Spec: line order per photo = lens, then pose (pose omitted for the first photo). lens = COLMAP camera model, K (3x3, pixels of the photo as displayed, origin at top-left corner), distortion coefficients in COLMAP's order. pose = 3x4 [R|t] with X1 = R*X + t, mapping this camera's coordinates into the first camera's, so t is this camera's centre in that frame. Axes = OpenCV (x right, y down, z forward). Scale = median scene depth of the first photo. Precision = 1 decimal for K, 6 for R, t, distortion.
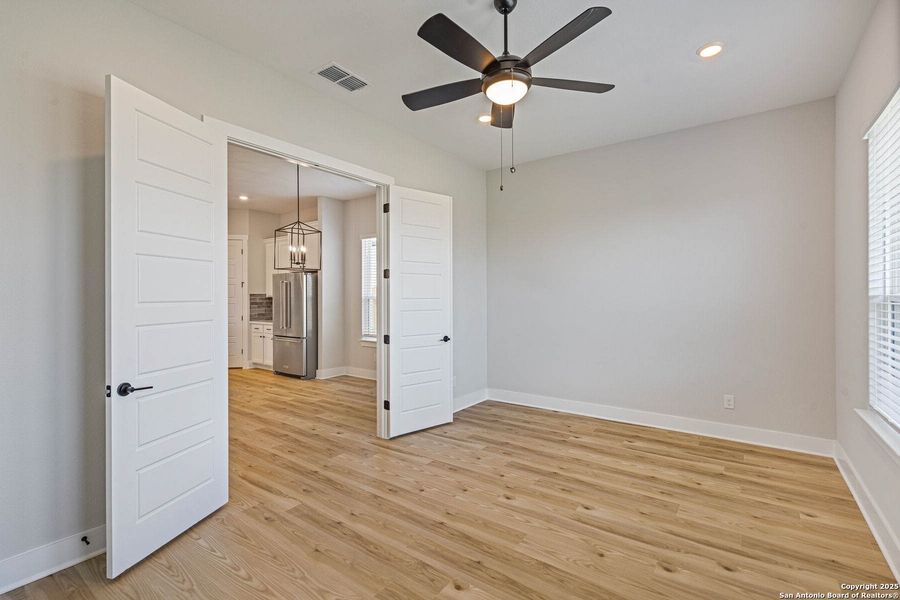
lens RADIAL K [[384.3, 0, 451.2], [0, 384.3, 296.6], [0, 0, 1]] dist [0.003680, 0.000362]
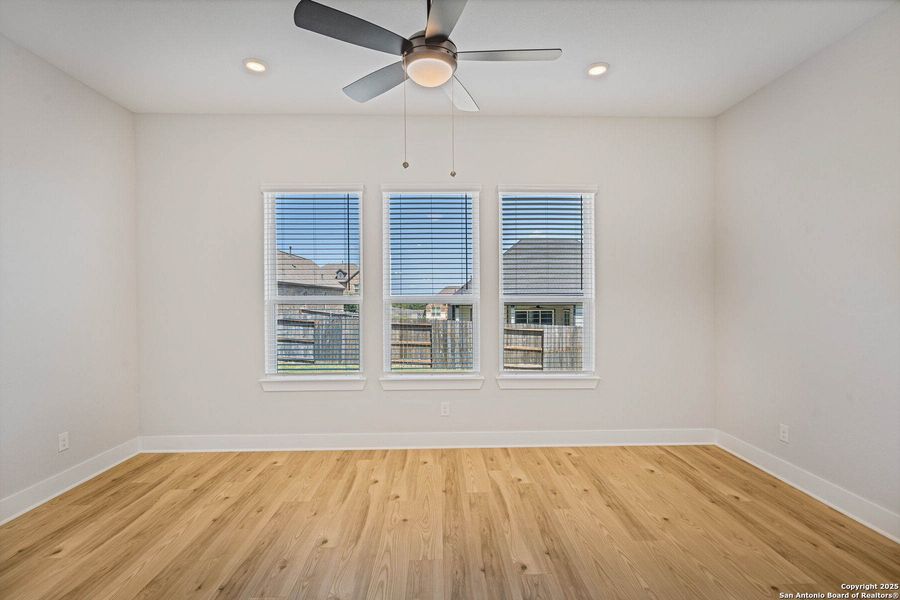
lens RADIAL K [[422.8, 0, 447.1], [0, 422.8, 299.3], [0, 0, 1]] dist [-0.011213, 0.000956]
pose [[-0.599237, 0.005052, 0.800556, -0.514741], [0.009543, 0.999954, 0.000834, 0.007439], [-0.800515, 0.008140, -0.599258, 1.213704]]
